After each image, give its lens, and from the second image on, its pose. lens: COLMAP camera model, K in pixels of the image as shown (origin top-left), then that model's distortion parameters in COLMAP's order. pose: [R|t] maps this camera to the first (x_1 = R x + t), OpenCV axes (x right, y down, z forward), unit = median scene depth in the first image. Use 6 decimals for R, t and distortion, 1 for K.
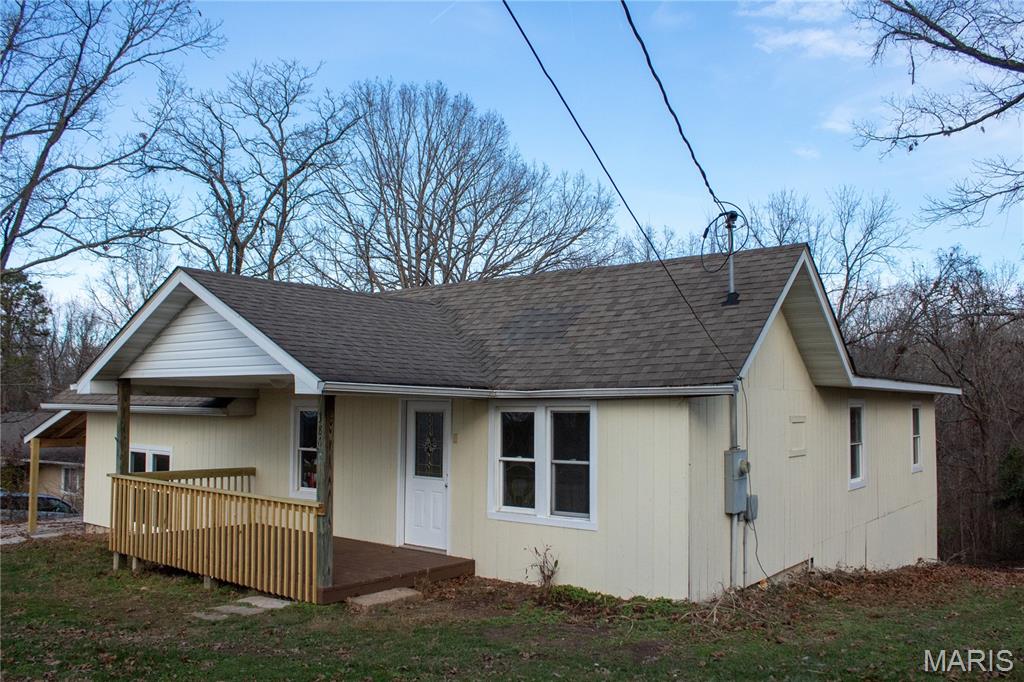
lens RADIAL K [[843.8, 0, 512.0], [0, 843.8, 341.0], [0, 0, 1]] dist [-0.151718, 0.201762]
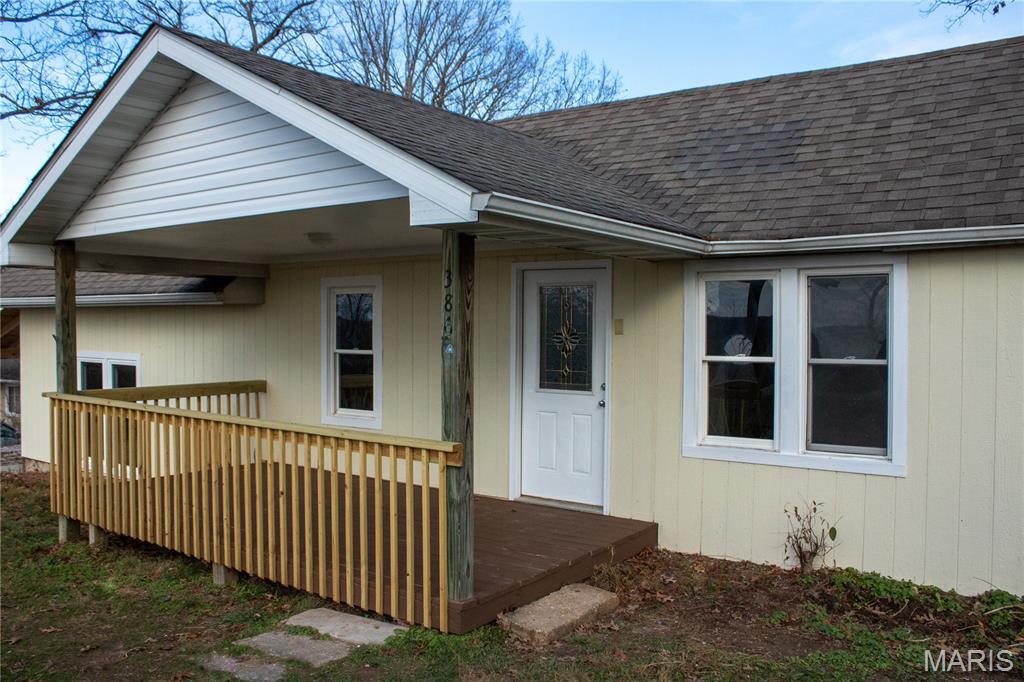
lens RADIAL K [[857.3, 0, 508.7], [0, 857.3, 322.2], [0, 0, 1]] dist [-0.156754, 0.165749]
pose [[0.999082, -0.005545, 0.042477, -0.175223], [0.002165, 0.996856, 0.079210, 0.062870], [-0.042783, -0.079046, 0.995953, 0.384614]]
